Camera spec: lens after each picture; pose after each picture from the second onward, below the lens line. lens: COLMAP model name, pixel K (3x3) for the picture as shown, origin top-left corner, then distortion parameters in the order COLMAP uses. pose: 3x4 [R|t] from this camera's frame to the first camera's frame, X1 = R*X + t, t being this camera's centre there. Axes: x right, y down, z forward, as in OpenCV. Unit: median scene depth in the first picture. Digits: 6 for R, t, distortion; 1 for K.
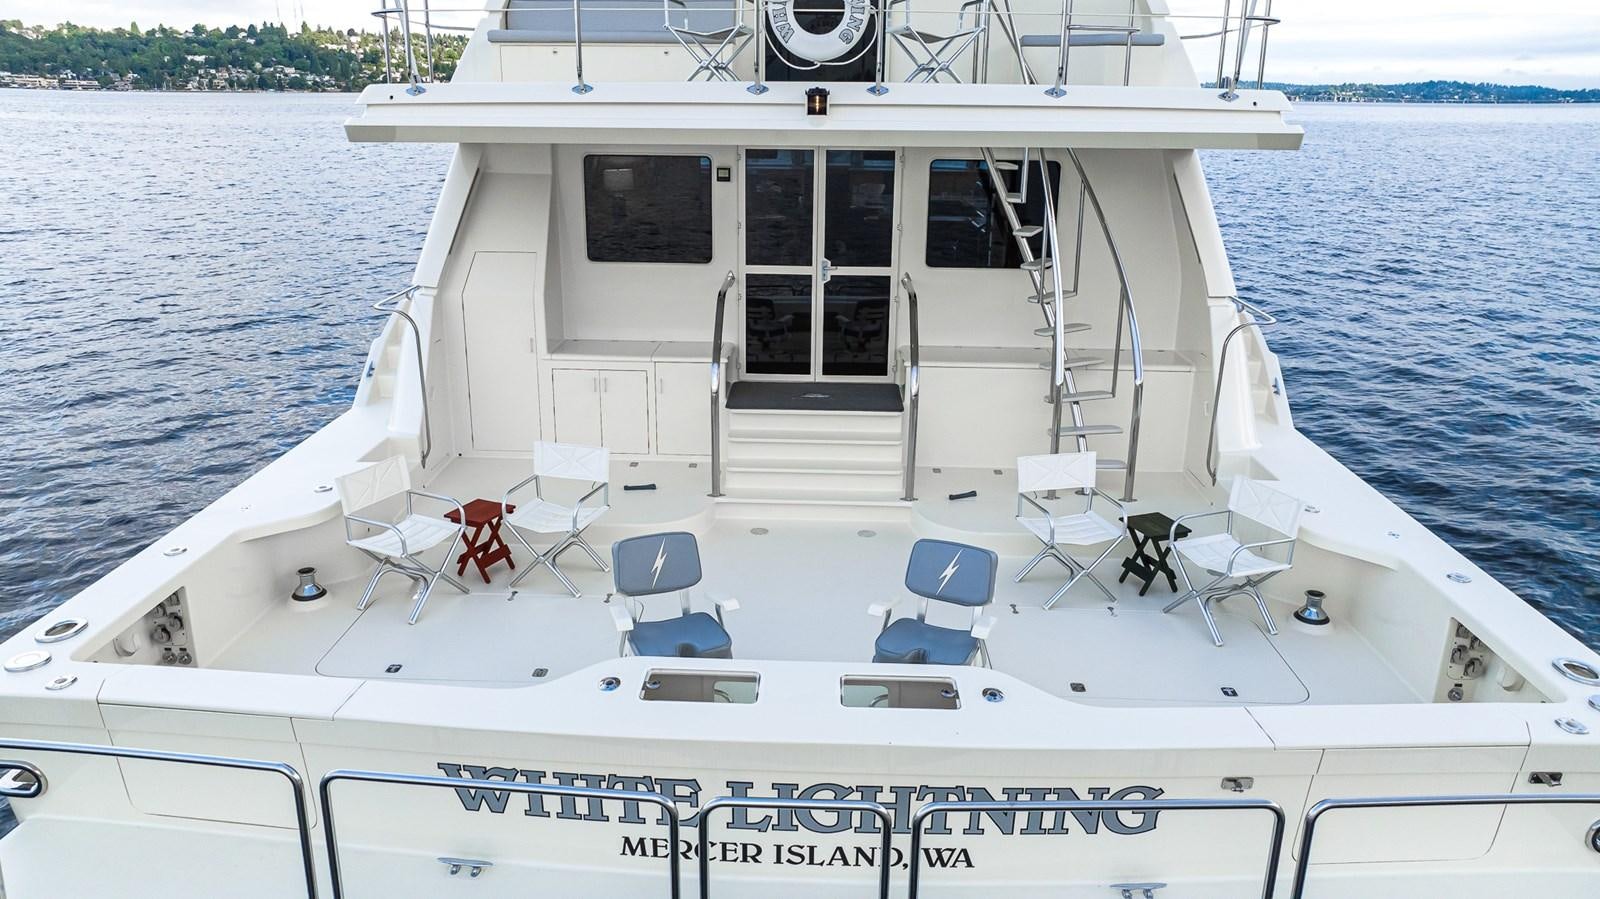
lens RADIAL K [[1171.2, 0, 800.0], [0, 1171.2, 449.5], [0, 0, 1]] dist [-0.010429, 0.001262]
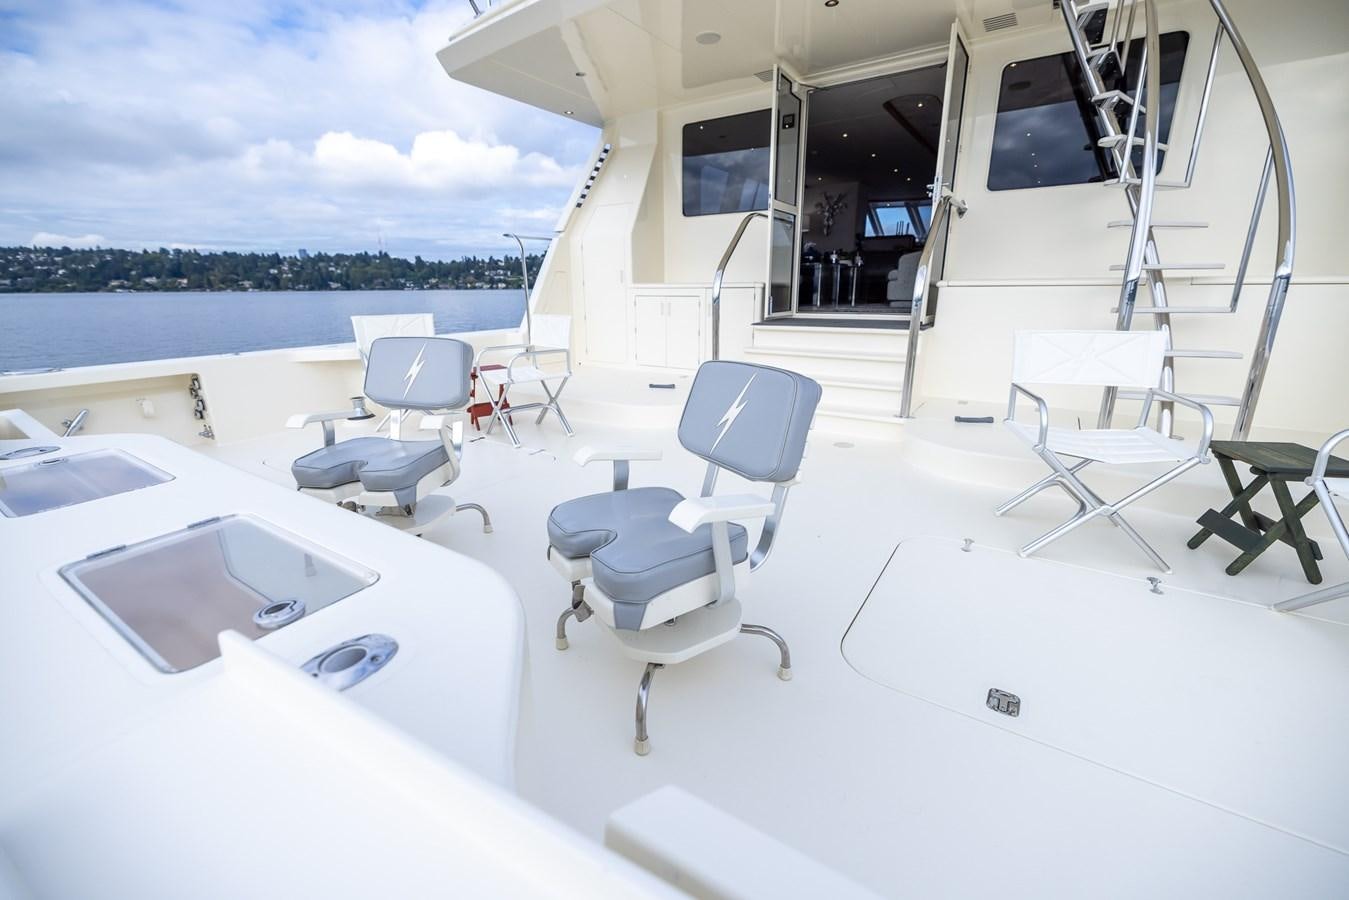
lens RADIAL K [[565.2, 0, 674.5], [0, 565.2, 450.0], [0, 0, 1]] dist [0.001371, -0.000097]
pose [[0.846237, 0.126058, -0.517679, 0.160215], [-0.137606, 0.990354, 0.016216, 0.079700], [0.514730, 0.057513, 0.855421, 0.502177]]
